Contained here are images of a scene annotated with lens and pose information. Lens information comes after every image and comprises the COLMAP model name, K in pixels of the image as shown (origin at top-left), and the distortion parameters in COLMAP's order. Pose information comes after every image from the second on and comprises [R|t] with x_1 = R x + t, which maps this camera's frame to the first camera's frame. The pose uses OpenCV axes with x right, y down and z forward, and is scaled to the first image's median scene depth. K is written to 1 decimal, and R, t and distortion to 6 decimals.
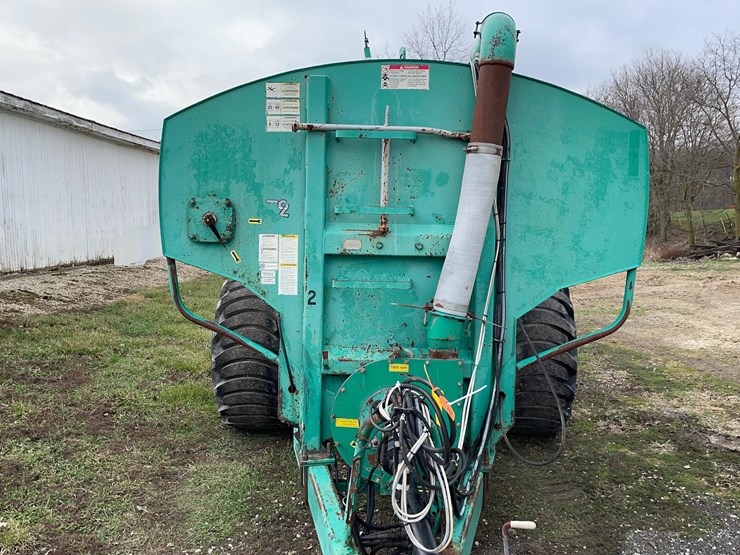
lens RADIAL K [[707.5, 0, 370.0], [0, 707.5, 277.5], [0, 0, 1]] dist [0.134236, -0.216288]
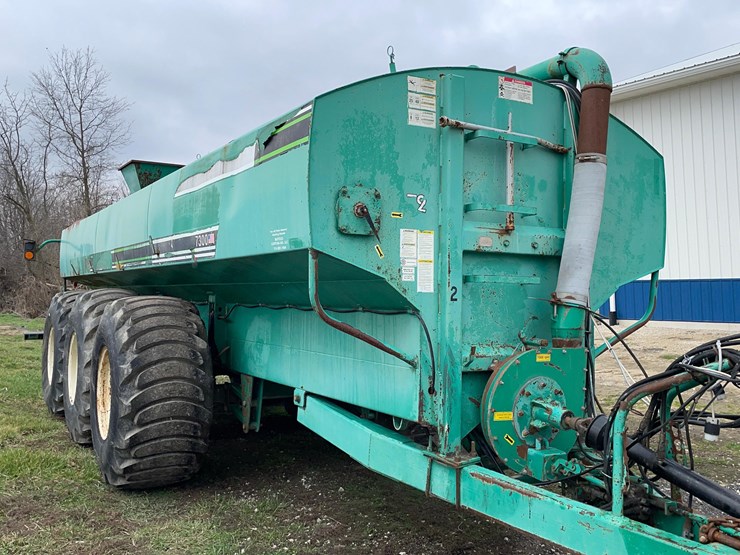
lens RADIAL K [[707.5, 0, 370.0], [0, 707.5, 277.5], [0, 0, 1]] dist [0.134236, -0.216288]
pose [[0.849446, 0.010110, 0.527579, -0.703187], [0.038995, 0.995880, -0.081869, 0.082135], [-0.526233, 0.090117, 0.845552, 0.222625]]
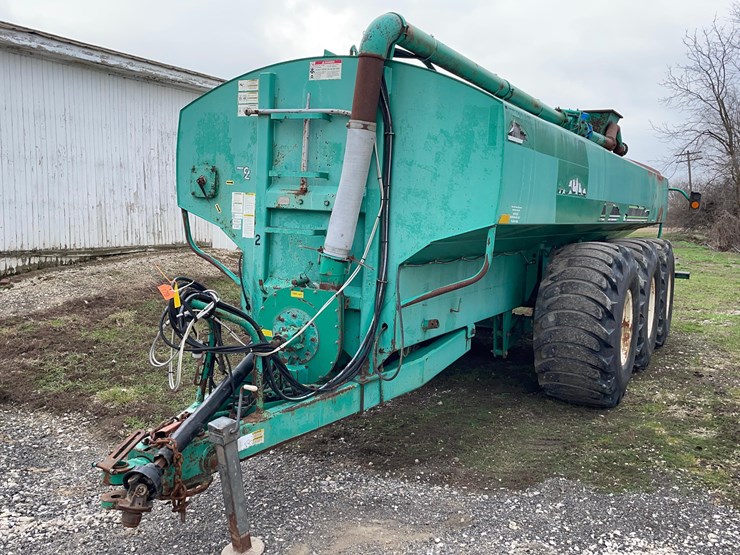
lens RADIAL K [[707.5, 0, 370.0], [0, 707.5, 277.5], [0, 0, 1]] dist [0.134236, -0.216288]
pose [[0.891957, 0.066431, -0.447213, 0.712949], [-0.061125, 0.997783, 0.026303, 0.051143], [0.447969, 0.003875, 0.894041, -0.106711]]
